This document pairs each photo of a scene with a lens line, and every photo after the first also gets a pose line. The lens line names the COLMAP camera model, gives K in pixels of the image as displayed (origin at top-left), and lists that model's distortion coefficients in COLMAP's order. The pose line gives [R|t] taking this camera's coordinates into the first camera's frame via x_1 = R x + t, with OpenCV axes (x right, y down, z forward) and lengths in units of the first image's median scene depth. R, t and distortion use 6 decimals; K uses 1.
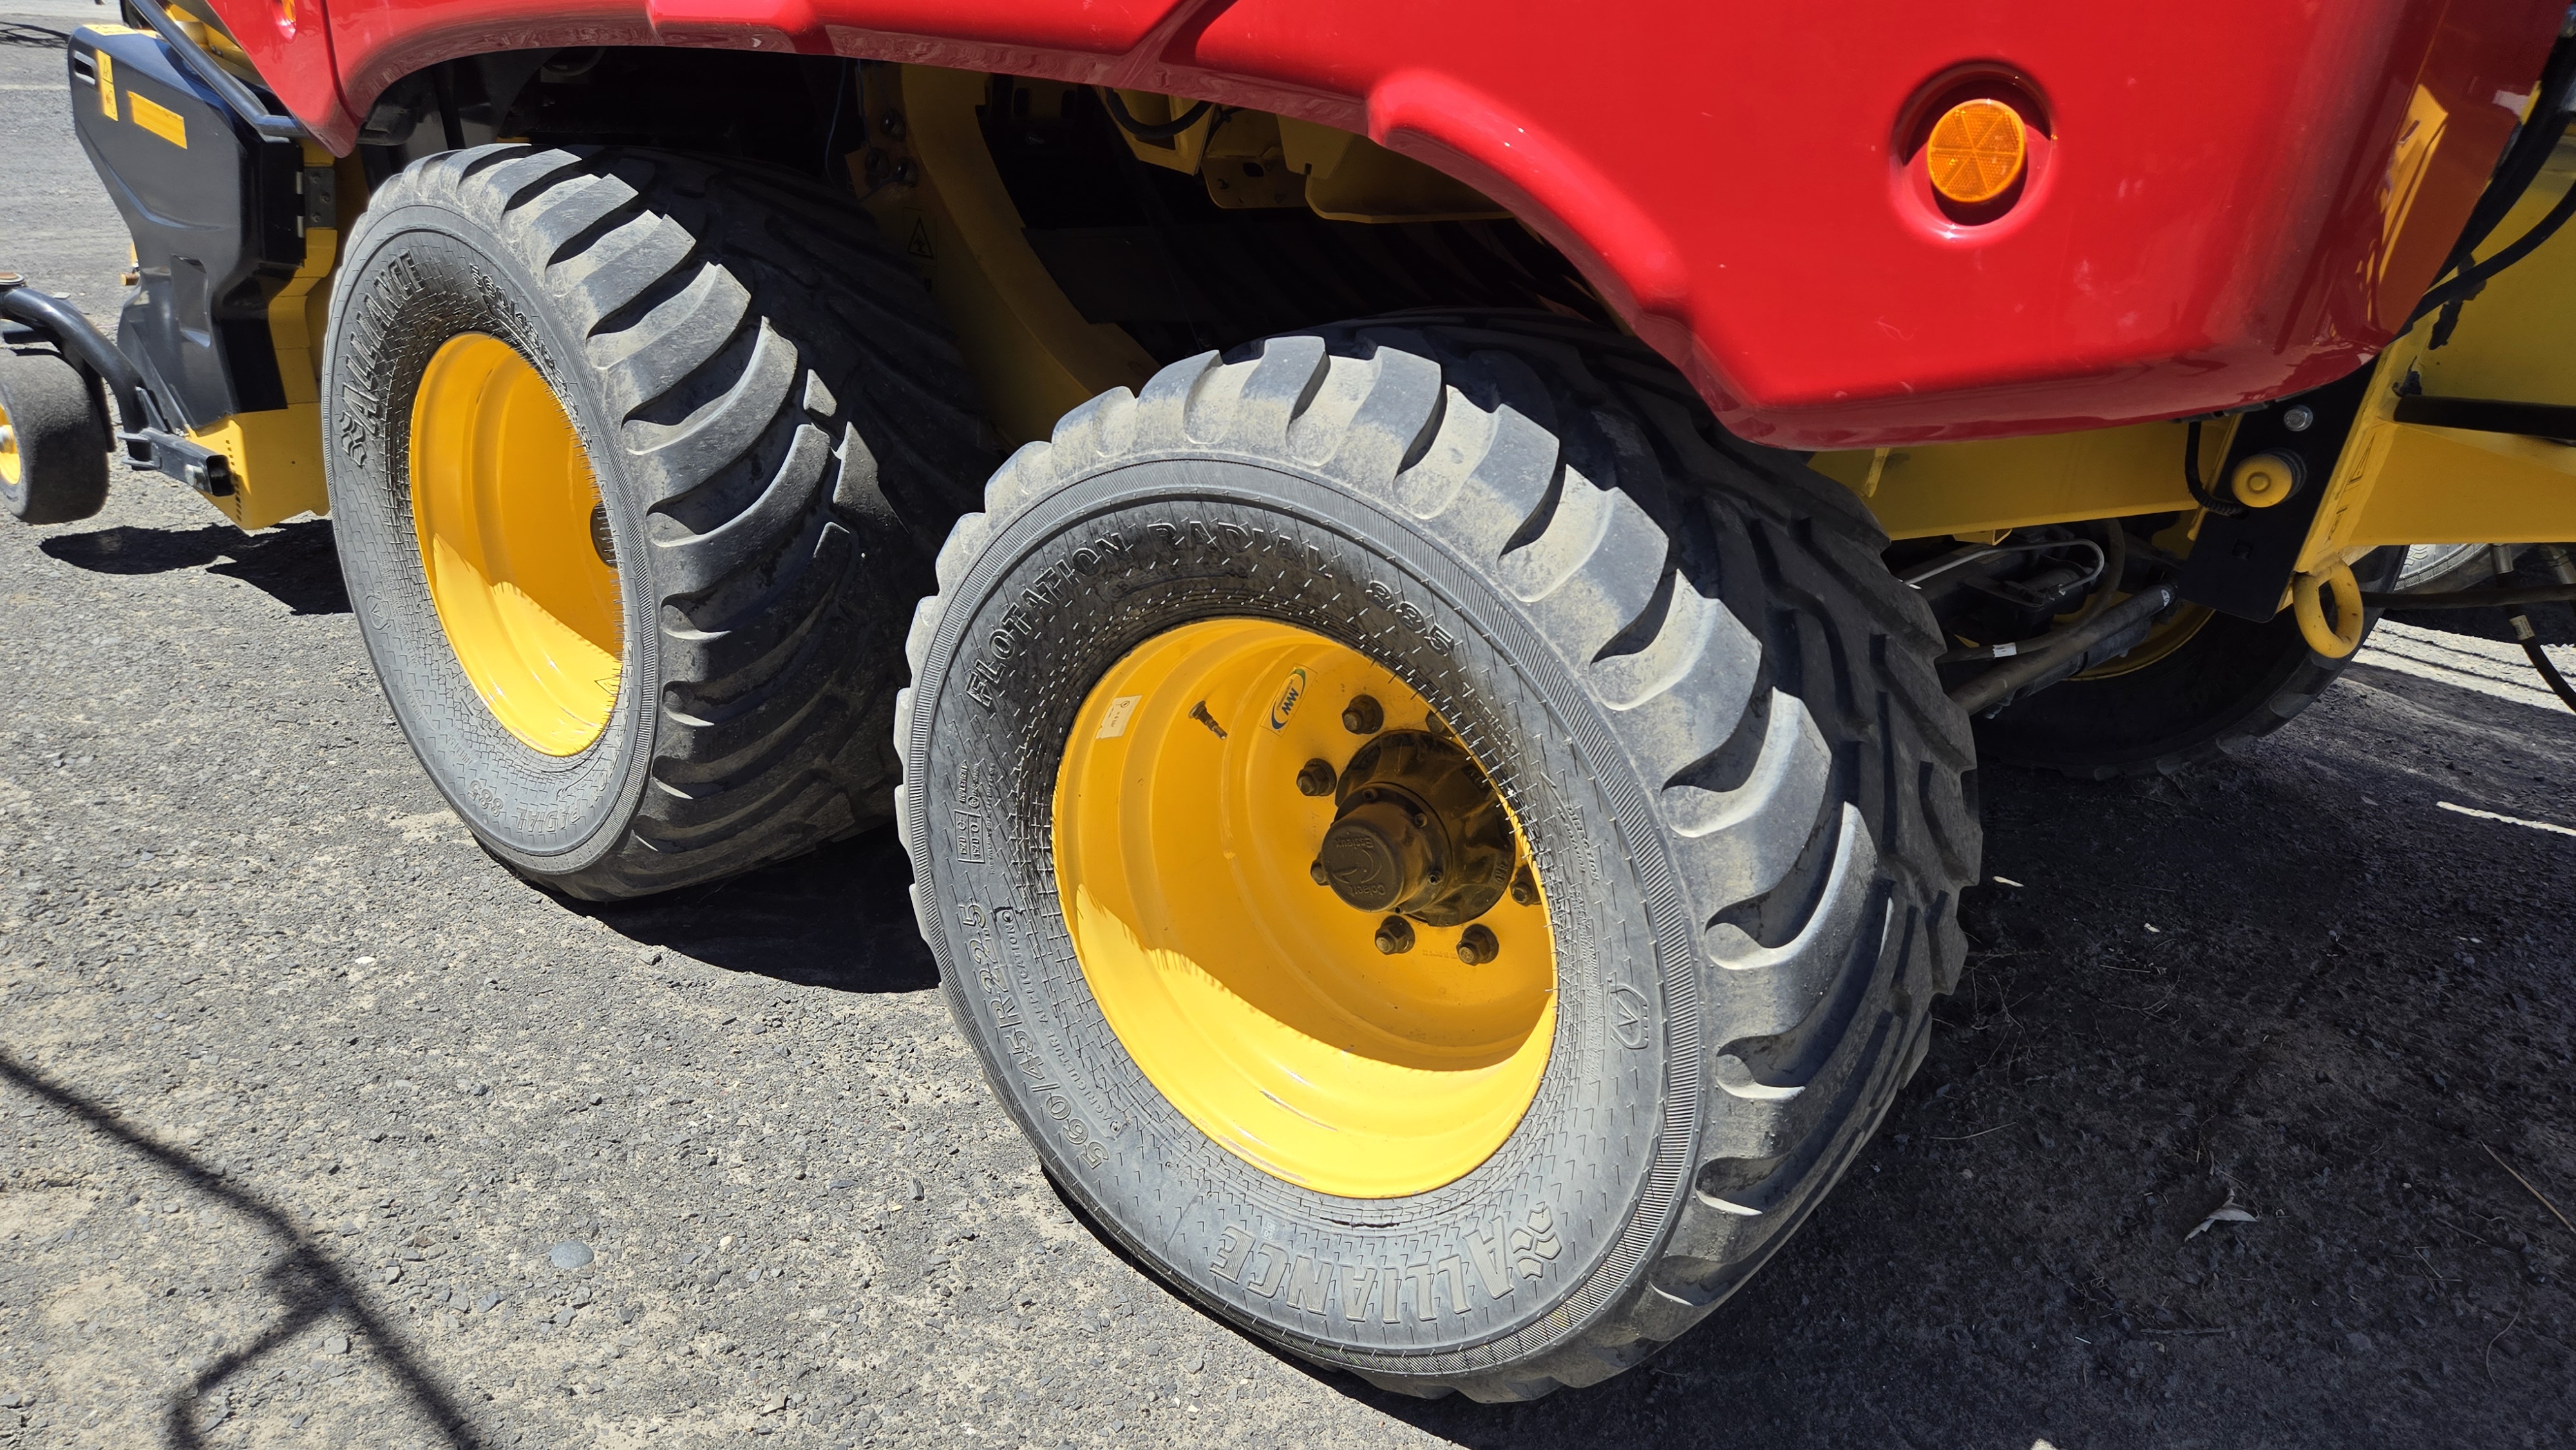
lens RADIAL K [[1696.5, 0, 1288.0], [0, 1696.5, 725.0], [0, 0, 1]] dist [0.086181, -0.078465]
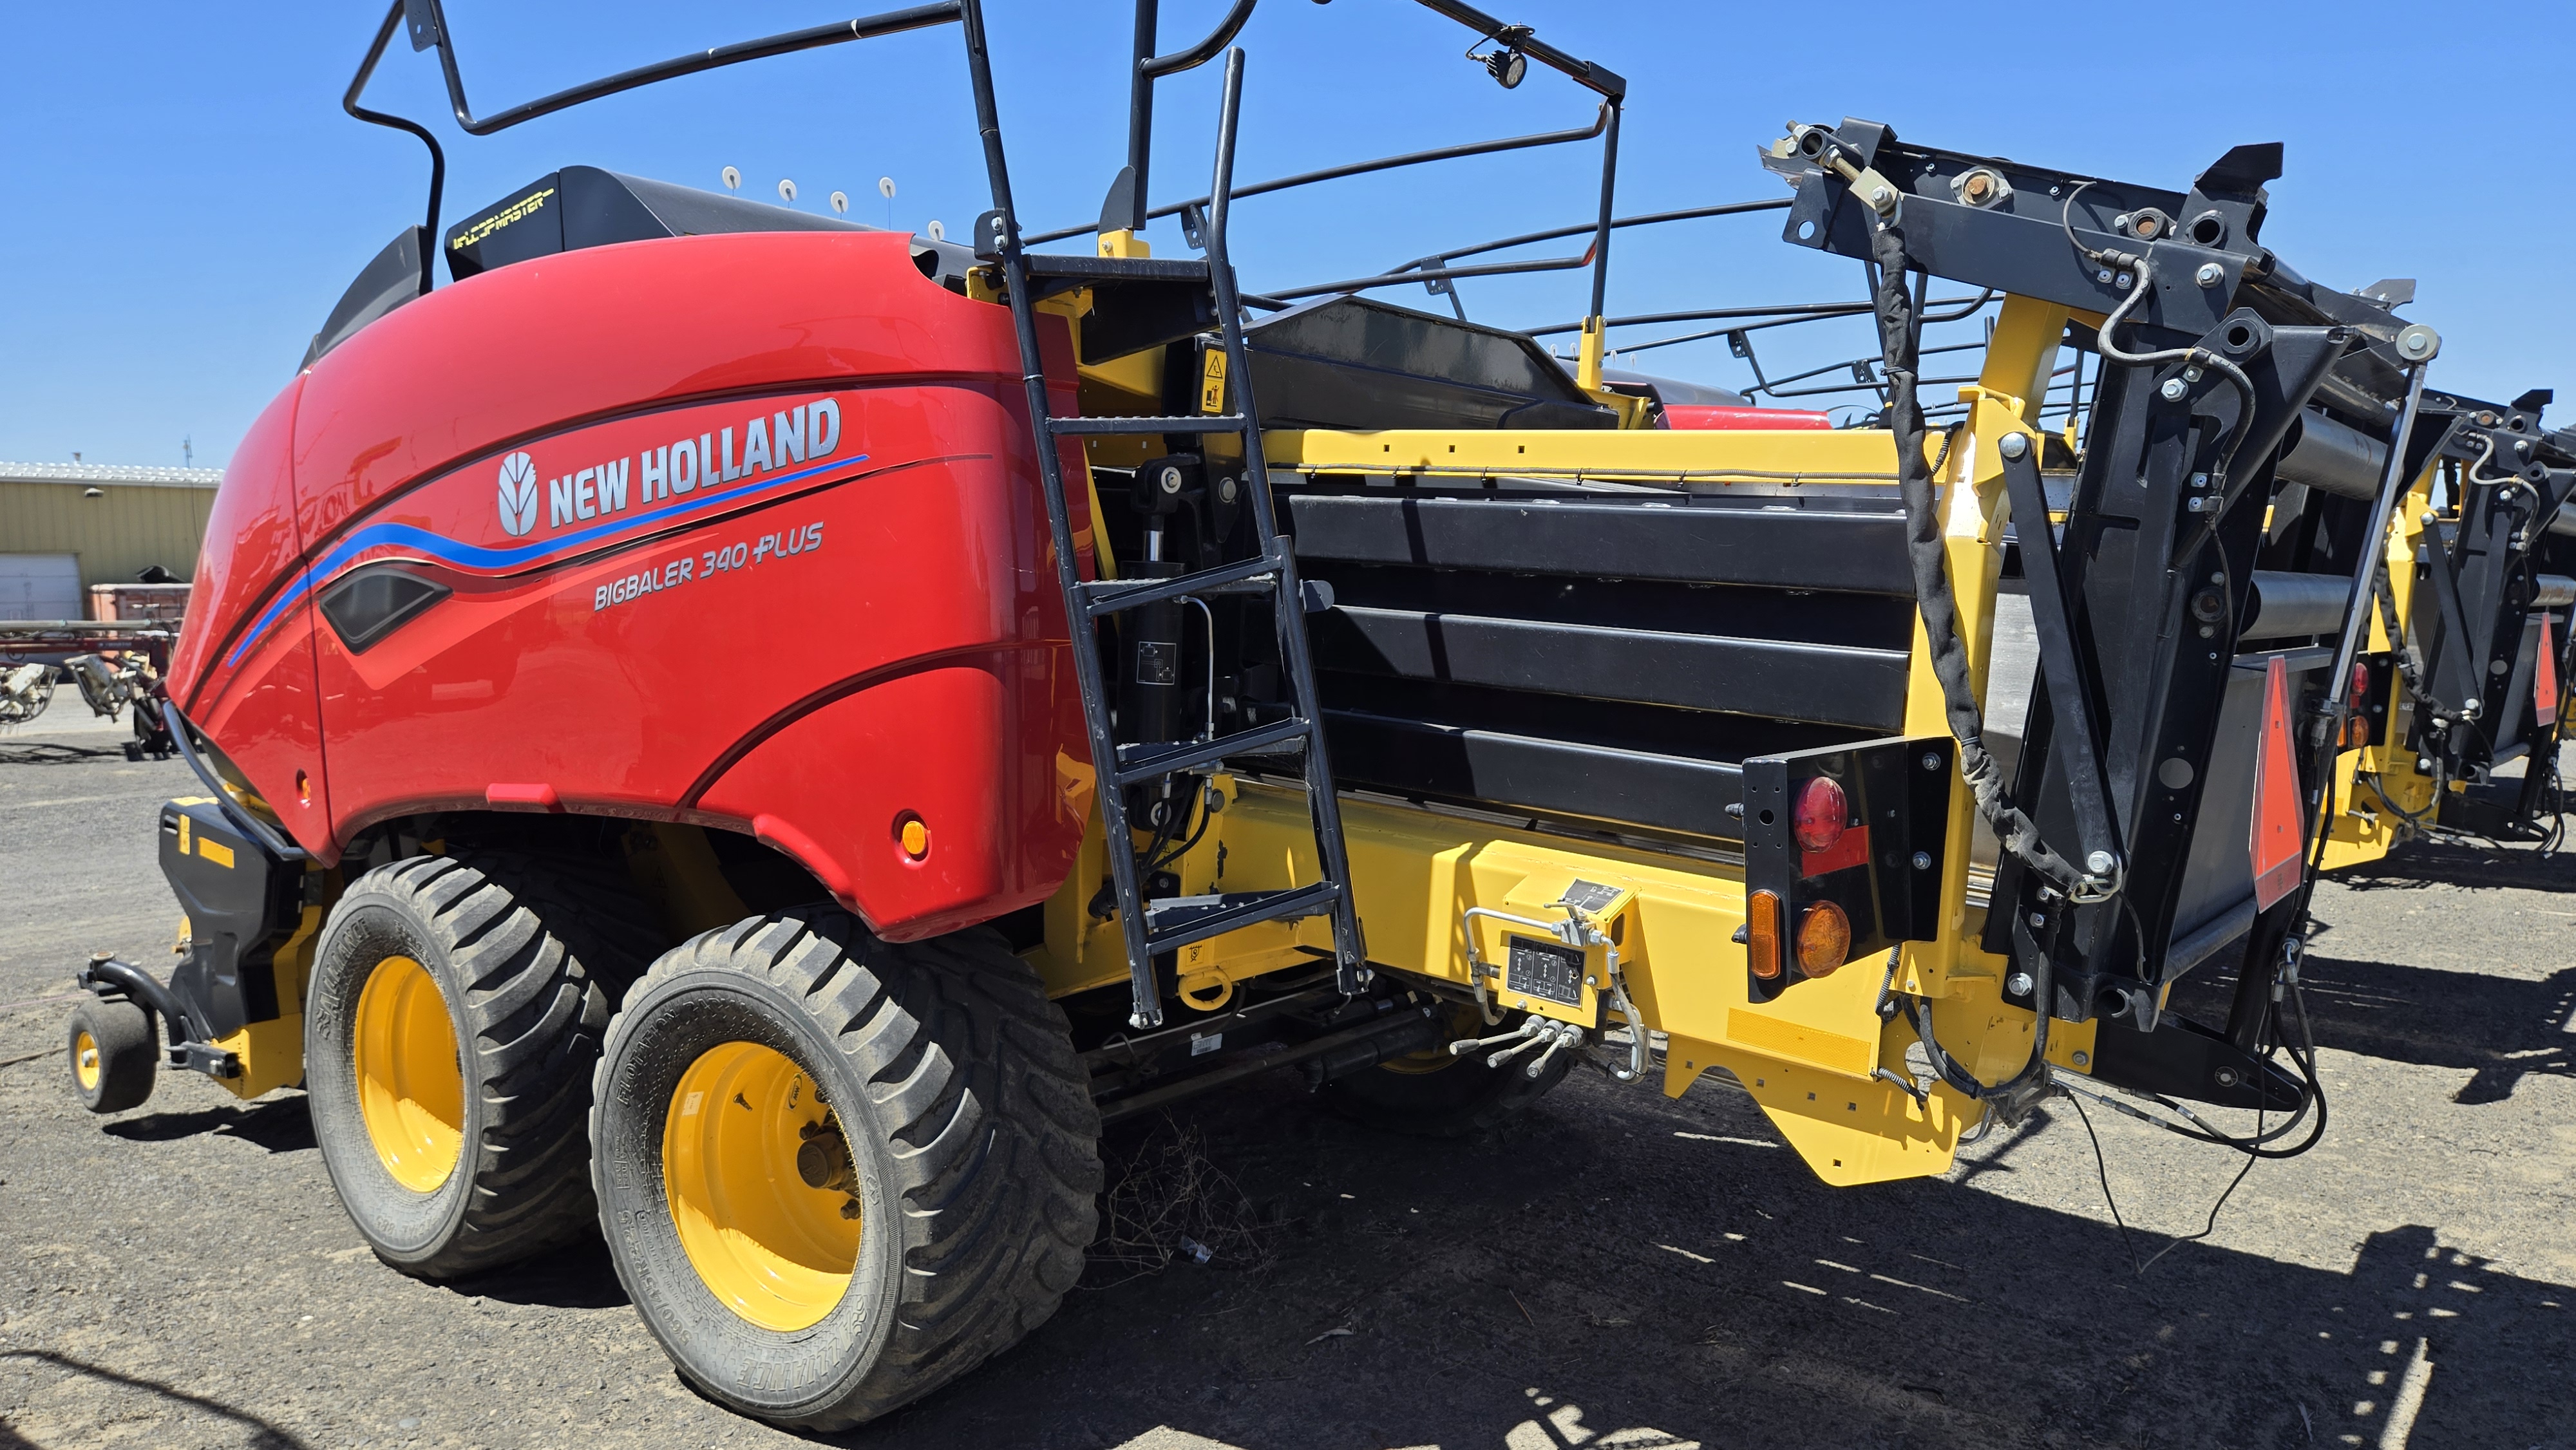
lens RADIAL K [[1654.8, 0, 1288.0], [0, 1654.8, 725.0], [0, 0, 1]] dist [0.046986, -0.041972]
pose [[0.994295, -0.094192, 0.050063, 0.448035], [0.105146, 0.944479, -0.311294, 0.213587], [-0.017962, 0.314782, 0.948994, -0.862463]]
